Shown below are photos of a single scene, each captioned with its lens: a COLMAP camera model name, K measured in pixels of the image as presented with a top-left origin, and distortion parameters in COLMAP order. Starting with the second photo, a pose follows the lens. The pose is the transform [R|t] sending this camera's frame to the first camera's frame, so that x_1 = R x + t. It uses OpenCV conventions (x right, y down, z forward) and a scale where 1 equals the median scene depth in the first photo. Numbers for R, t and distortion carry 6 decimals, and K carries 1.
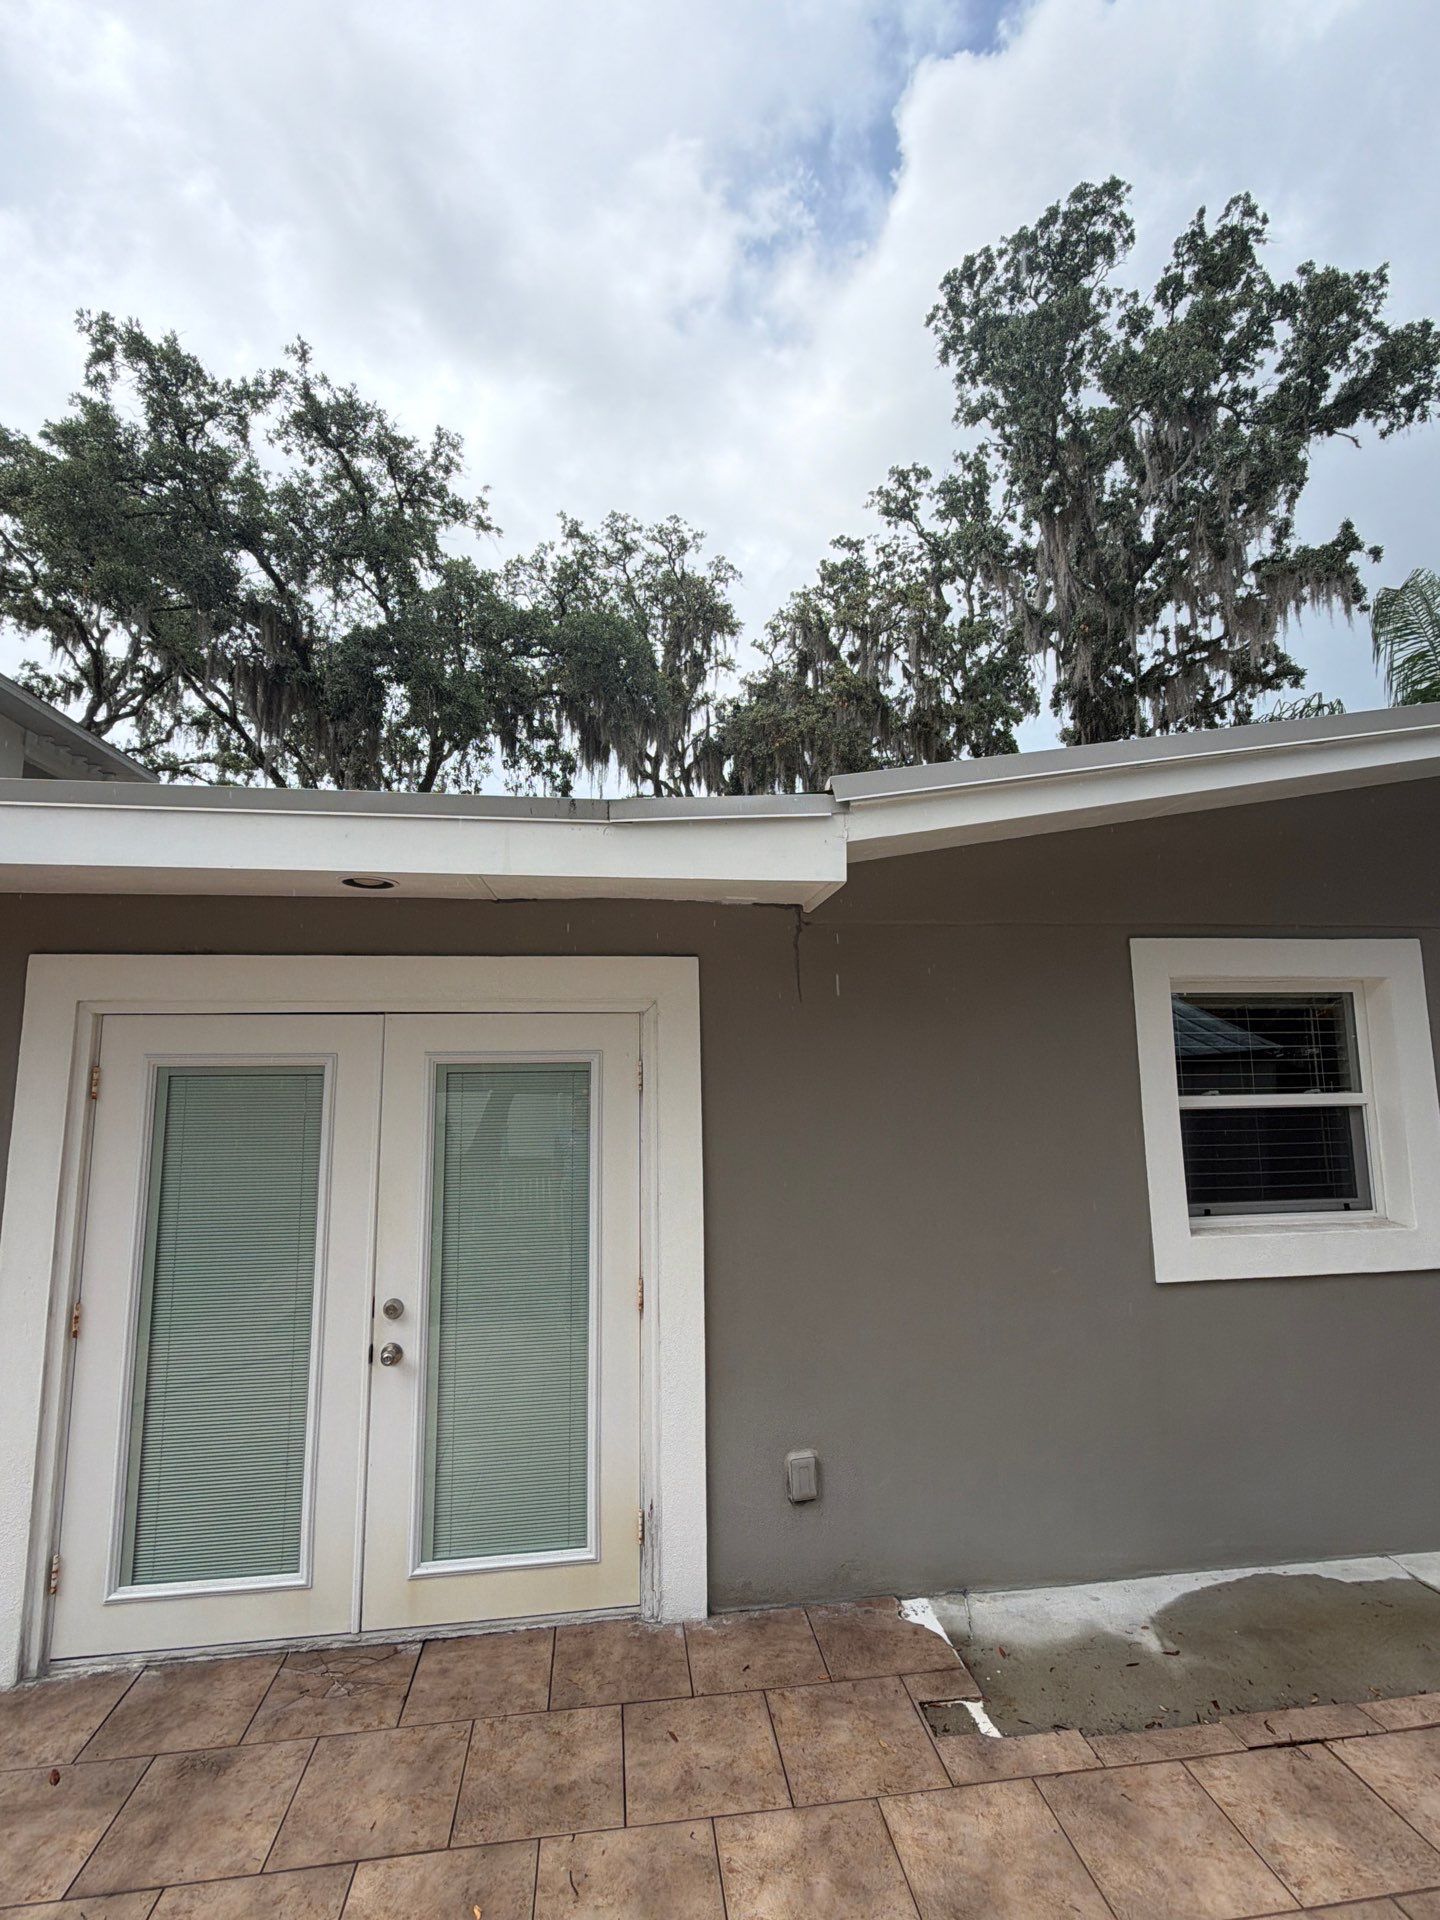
lens RADIAL K [[872.7, 0, 716.9], [0, 872.7, 966.5], [0, 0, 1]] dist [-0.000215, -0.000182]
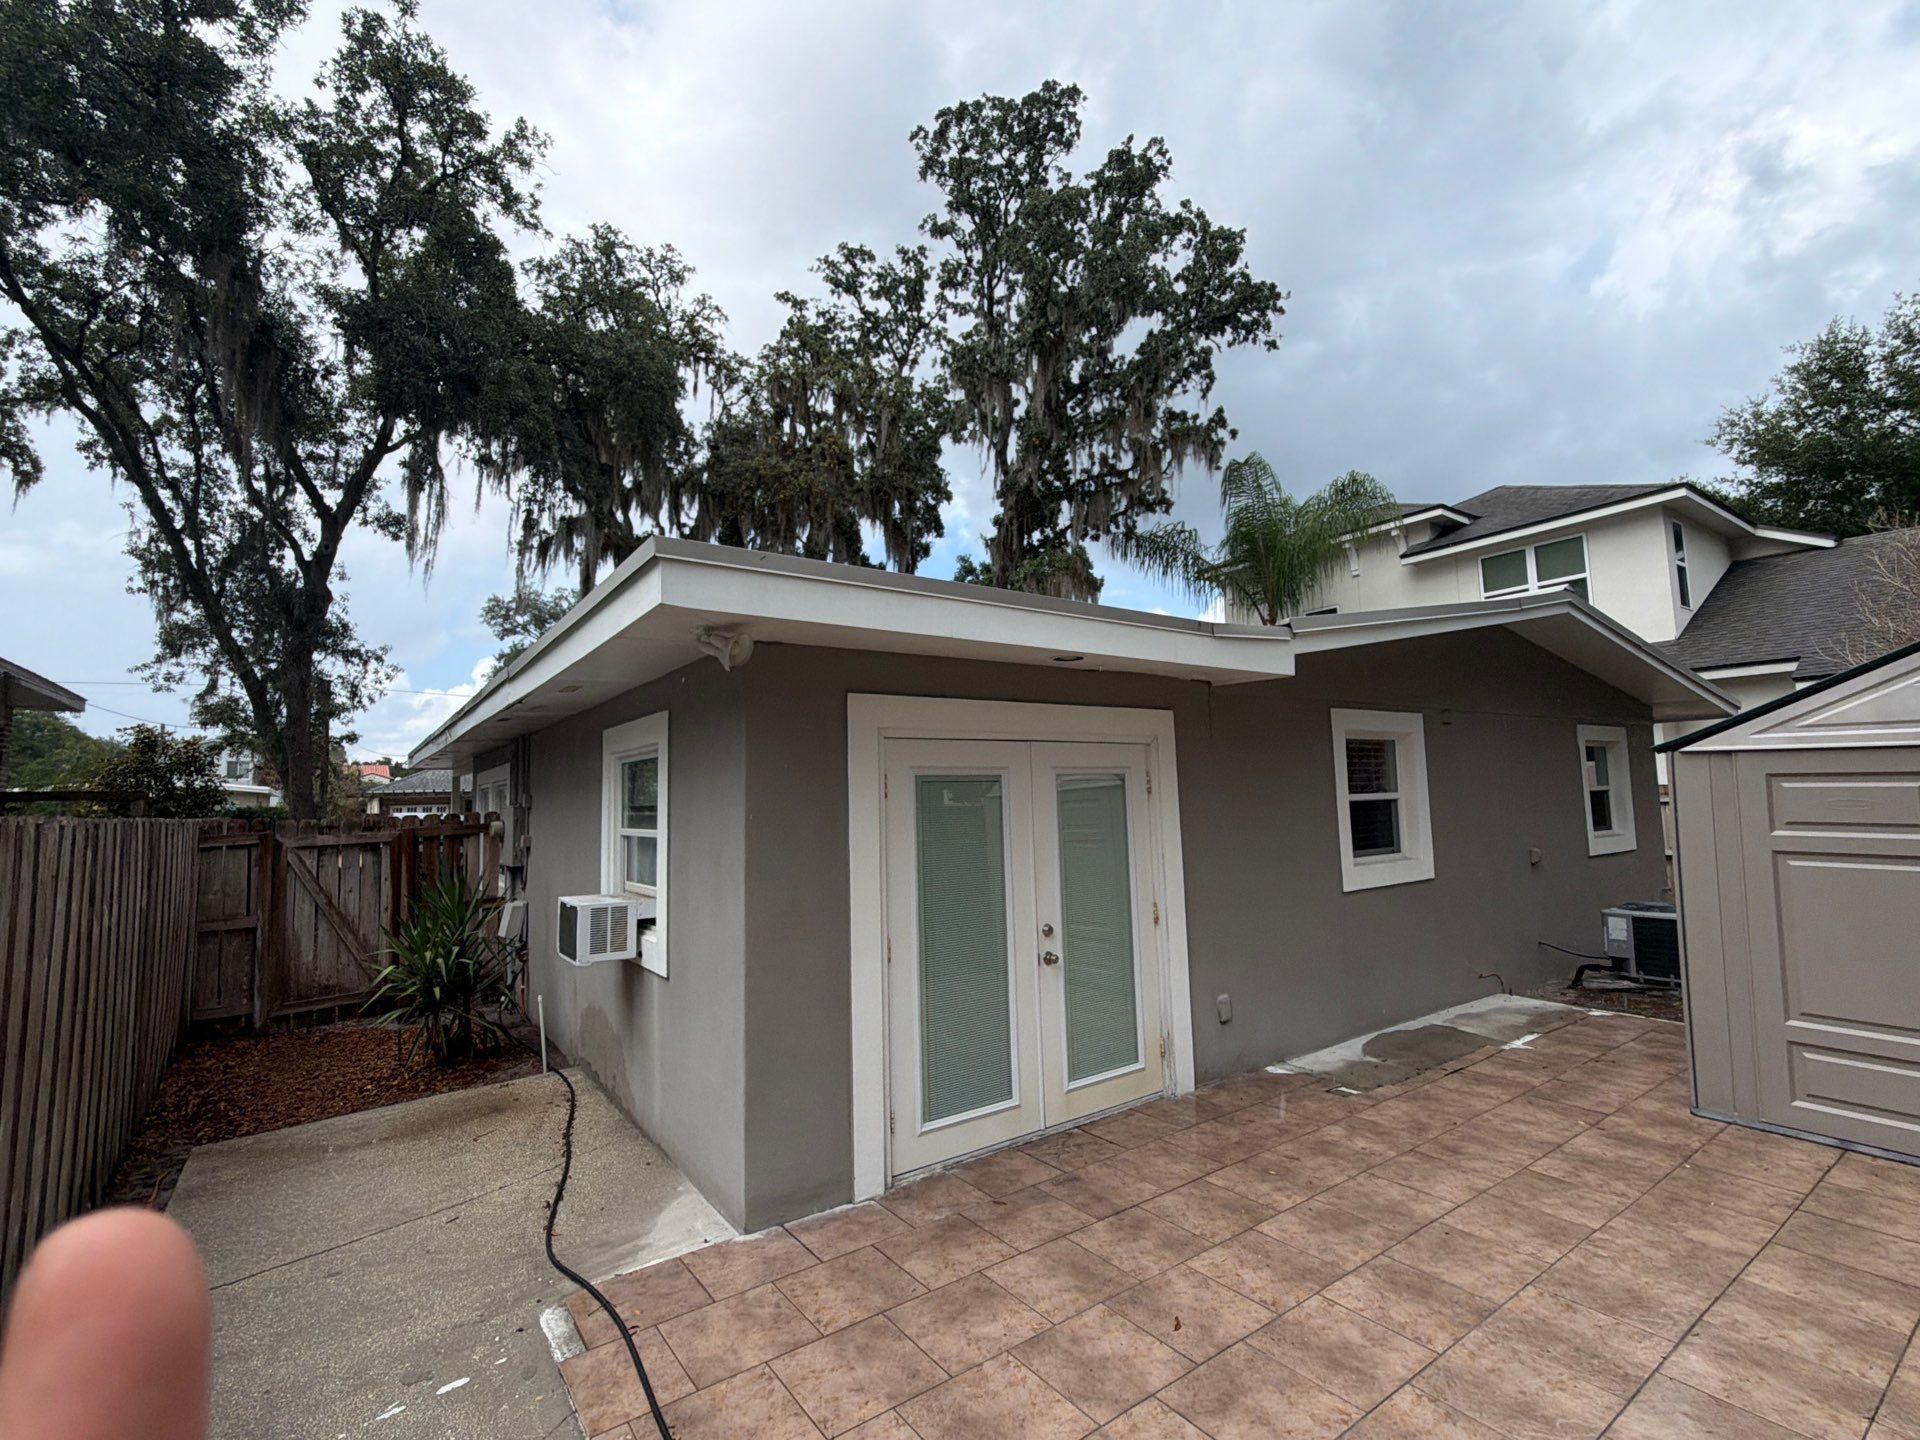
lens RADIAL K [[872.7, 0, 955.9], [0, 872.7, 728.9], [0, 0, 1]] dist [-0.000215, -0.000182]
pose [[0.883611, 0.026360, 0.467480, -1.011851], [-0.039925, 0.999020, 0.019132, 0.006724], [-0.466517, -0.035569, 0.883797, -0.236775]]
